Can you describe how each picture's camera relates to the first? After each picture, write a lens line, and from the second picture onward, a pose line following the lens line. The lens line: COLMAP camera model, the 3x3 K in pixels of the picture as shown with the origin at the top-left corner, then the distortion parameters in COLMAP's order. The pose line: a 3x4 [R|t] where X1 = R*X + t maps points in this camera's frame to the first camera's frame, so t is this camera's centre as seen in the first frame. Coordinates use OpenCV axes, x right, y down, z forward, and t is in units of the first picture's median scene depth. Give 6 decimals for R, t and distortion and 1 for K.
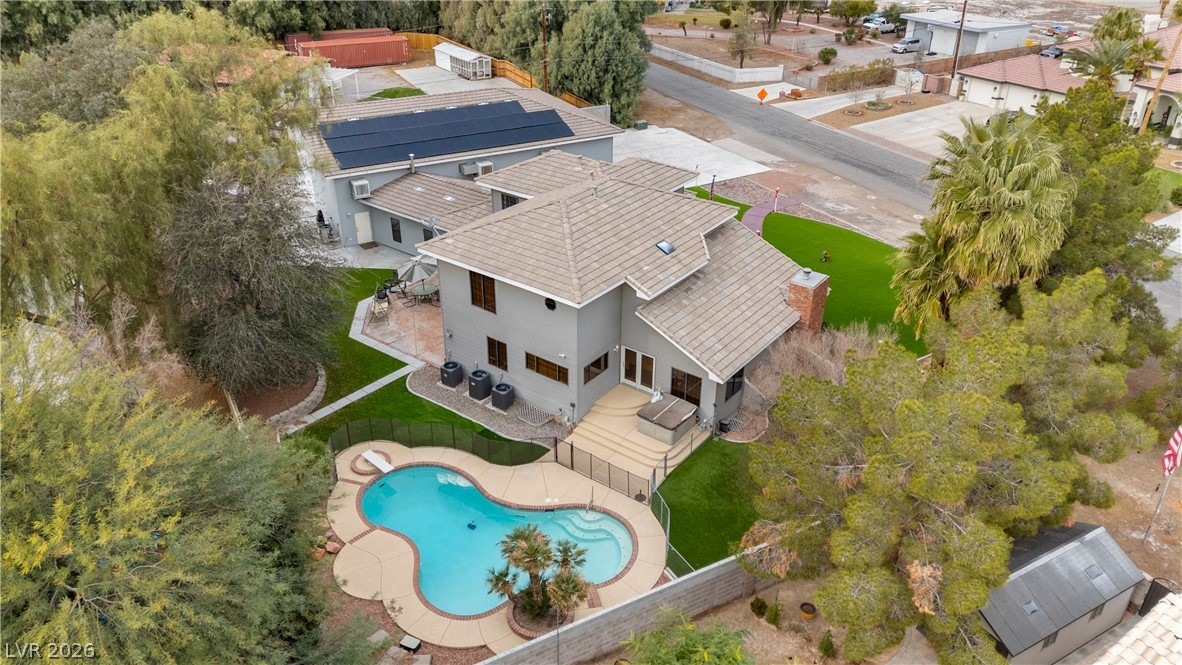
lens RADIAL K [[863.5, 0, 592.6], [0, 863.5, 326.6], [0, 0, 1]] dist [0.079395, -0.074433]
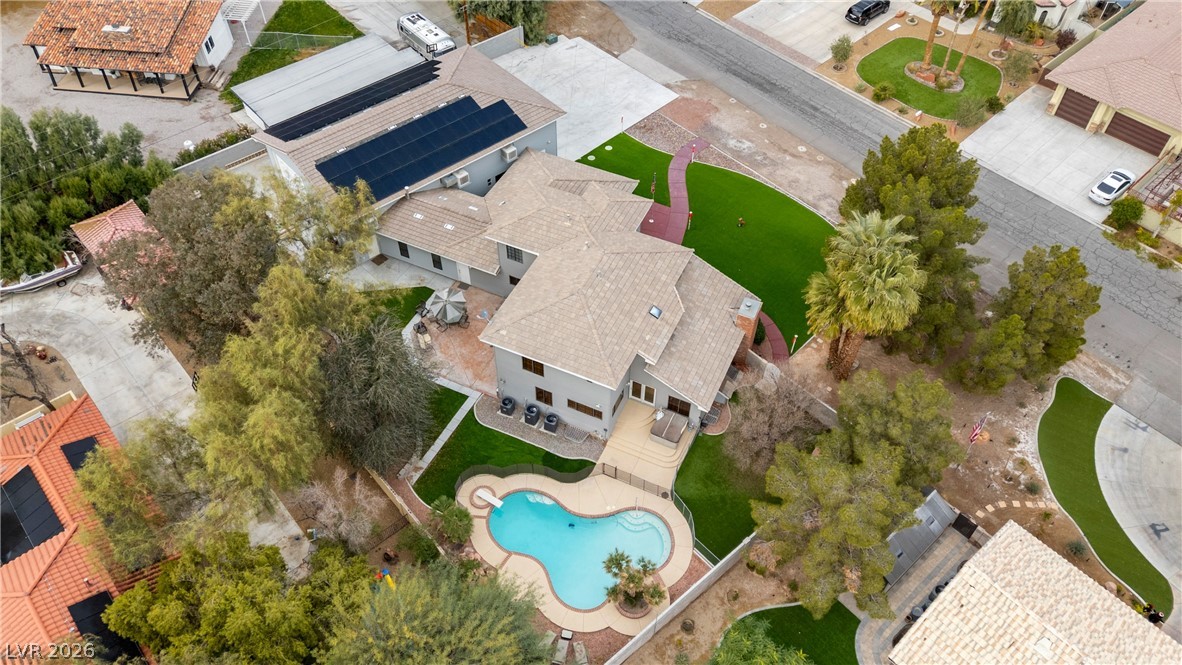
lens RADIAL K [[863.5, 0, 592.6], [0, 863.5, 326.6], [0, 0, 1]] dist [0.079395, -0.074433]
pose [[0.977875, -0.153392, 0.142238, -0.212039], [0.095784, 0.932797, 0.347442, -0.548723], [-0.185974, -0.326131, 0.926851, -0.283593]]
